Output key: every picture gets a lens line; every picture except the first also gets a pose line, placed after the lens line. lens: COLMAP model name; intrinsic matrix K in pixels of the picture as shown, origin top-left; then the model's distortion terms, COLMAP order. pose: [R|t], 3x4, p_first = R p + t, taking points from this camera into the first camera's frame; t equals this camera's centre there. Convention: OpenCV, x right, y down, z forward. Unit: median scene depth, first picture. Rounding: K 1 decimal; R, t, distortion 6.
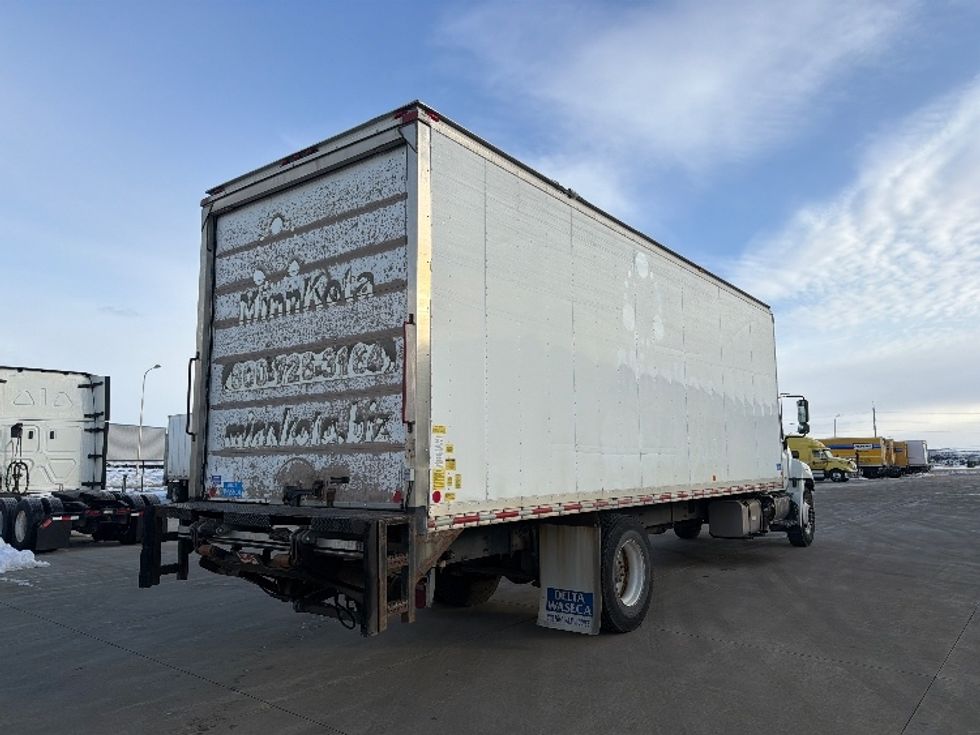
lens RADIAL K [[695.5, 0, 489.3], [0, 695.5, 377.0], [0, 0, 1]] dist [0.054695, -0.064864]
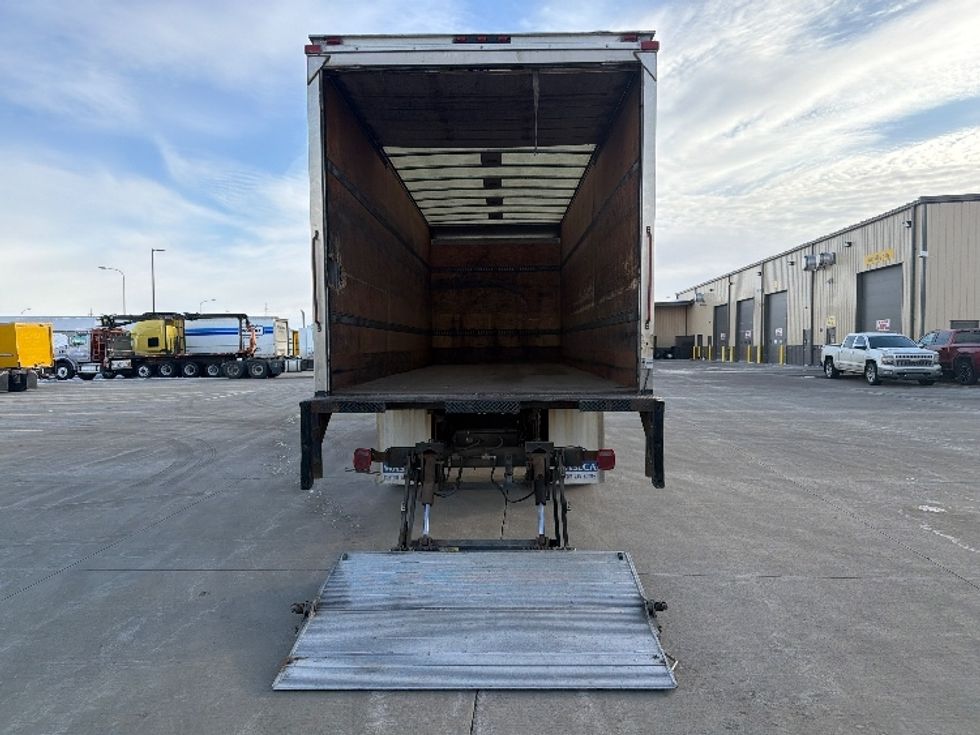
lens RADIAL K [[695.5, 0, 491.2], [0, 695.5, 384.6], [0, 0, 1]] dist [0.054695, -0.064864]
pose [[0.805954, -0.041016, 0.590556, -0.087794], [-0.060446, 0.986681, 0.151021, 0.000761], [-0.588884, -0.157413, 0.792740, 0.015595]]
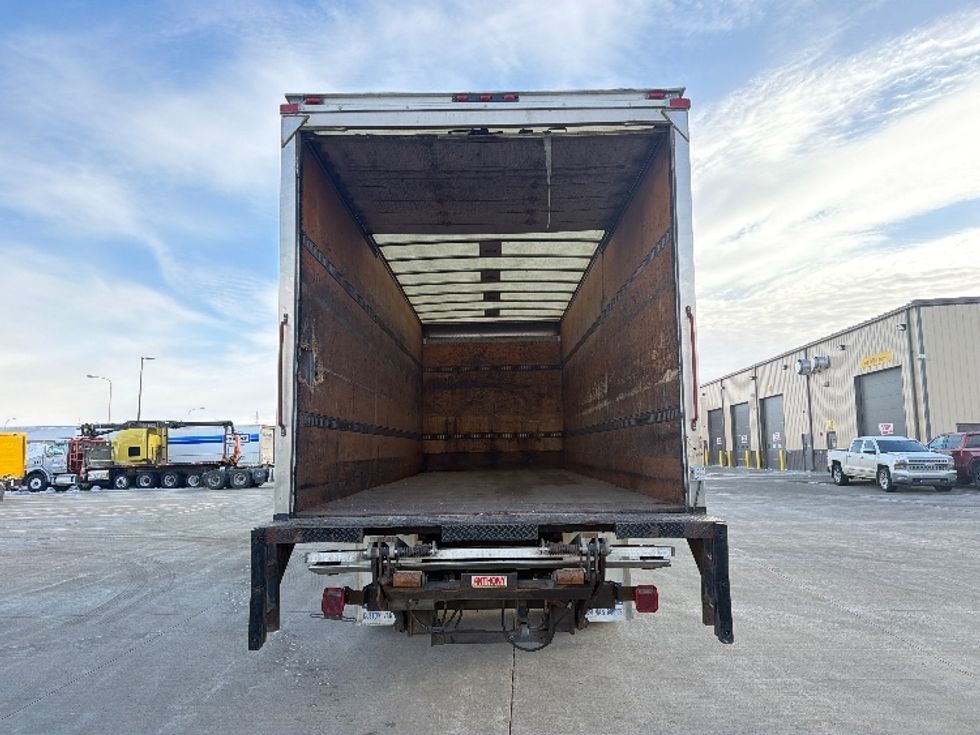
lens RADIAL K [[695.5, 0, 490.9], [0, 695.5, 374.3], [0, 0, 1]] dist [0.054695, -0.064864]
pose [[0.798599, 0.052789, 0.599543, -0.077356], [-0.054615, 0.998392, -0.015160, 0.002752], [-0.599380, -0.020637, 0.800199, 0.033007]]
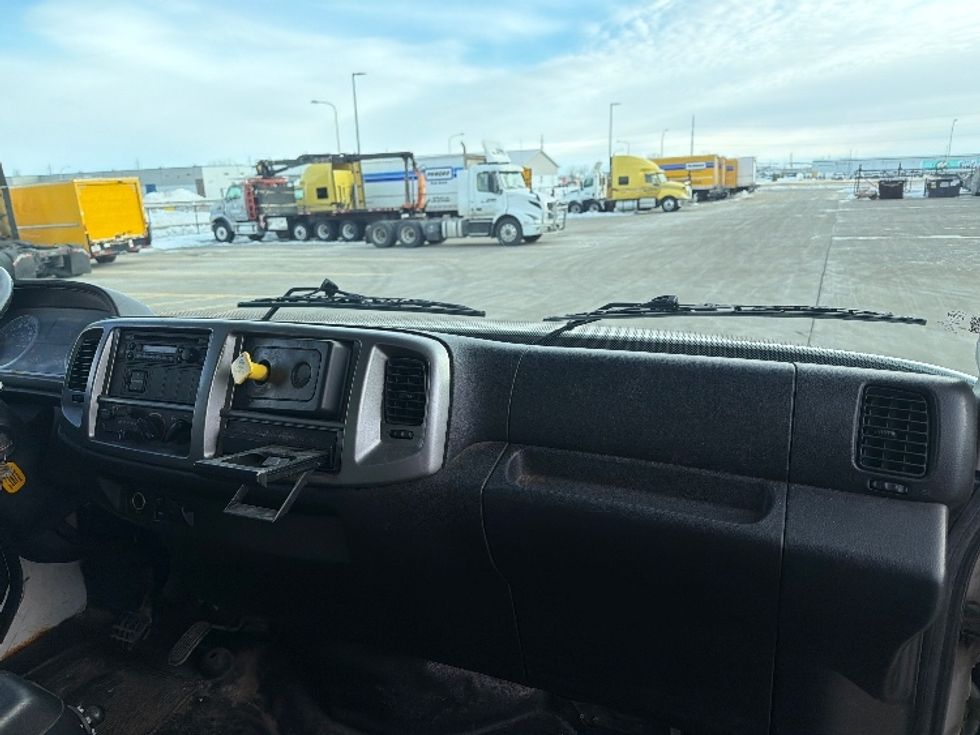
lens RADIAL K [[695.5, 0, 489.5], [0, 695.5, 367.0], [0, 0, 1]] dist [0.054695, -0.064864]
pose [[0.970606, -0.096954, 0.220283, 0.084003], [0.010007, 0.930736, 0.365555, 0.013749], [-0.240468, -0.352605, 0.904348, 0.228489]]
